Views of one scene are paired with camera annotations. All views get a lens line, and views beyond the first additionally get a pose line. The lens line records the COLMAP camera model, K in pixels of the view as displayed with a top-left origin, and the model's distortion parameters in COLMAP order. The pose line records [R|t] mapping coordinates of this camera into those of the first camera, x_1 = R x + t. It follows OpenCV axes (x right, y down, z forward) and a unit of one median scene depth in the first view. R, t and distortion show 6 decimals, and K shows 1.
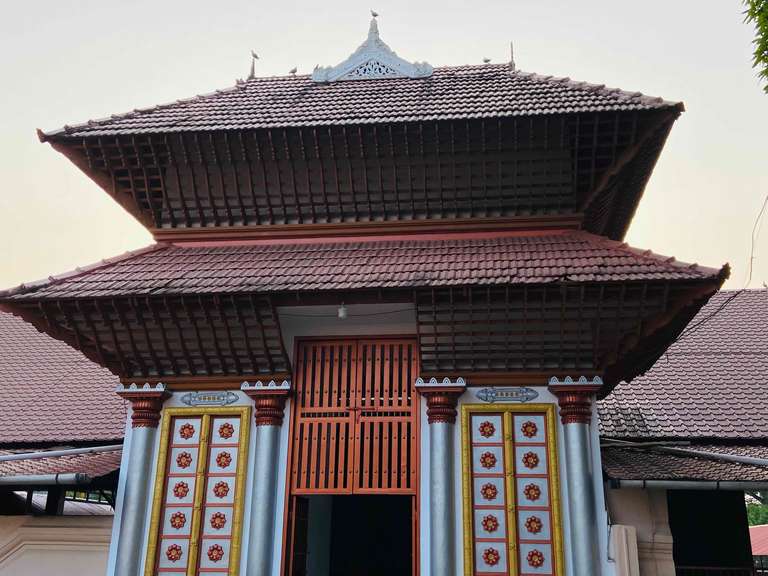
lens RADIAL K [[786.2, 0, 396.9], [0, 786.2, 280.4], [0, 0, 1]] dist [0.134647, -0.171457]
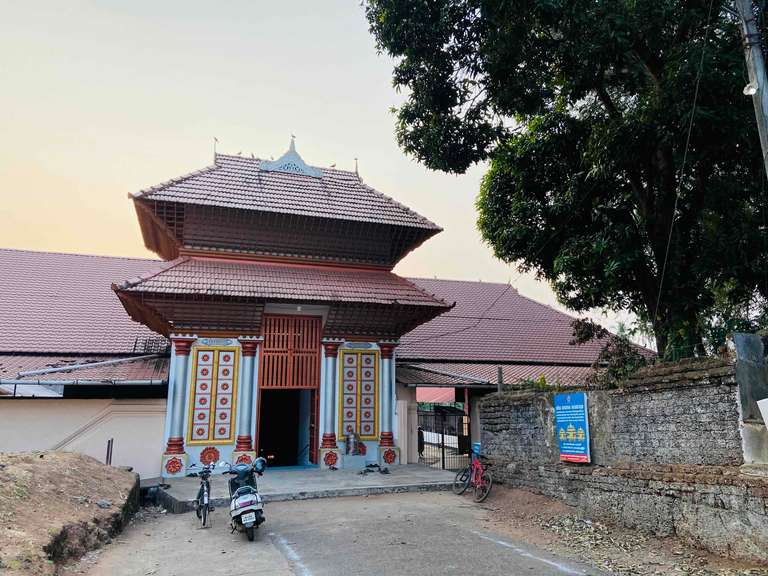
lens RADIAL K [[572.2, 0, 384.0], [0, 572.2, 288.0], [0, 0, 1]] dist [0.128747, -0.163443]
pose [[0.903332, 0.070242, 0.423151, -0.495837], [-0.129761, 0.985028, 0.113498, -0.210446], [-0.408843, -0.157435, 0.898922, -0.472591]]
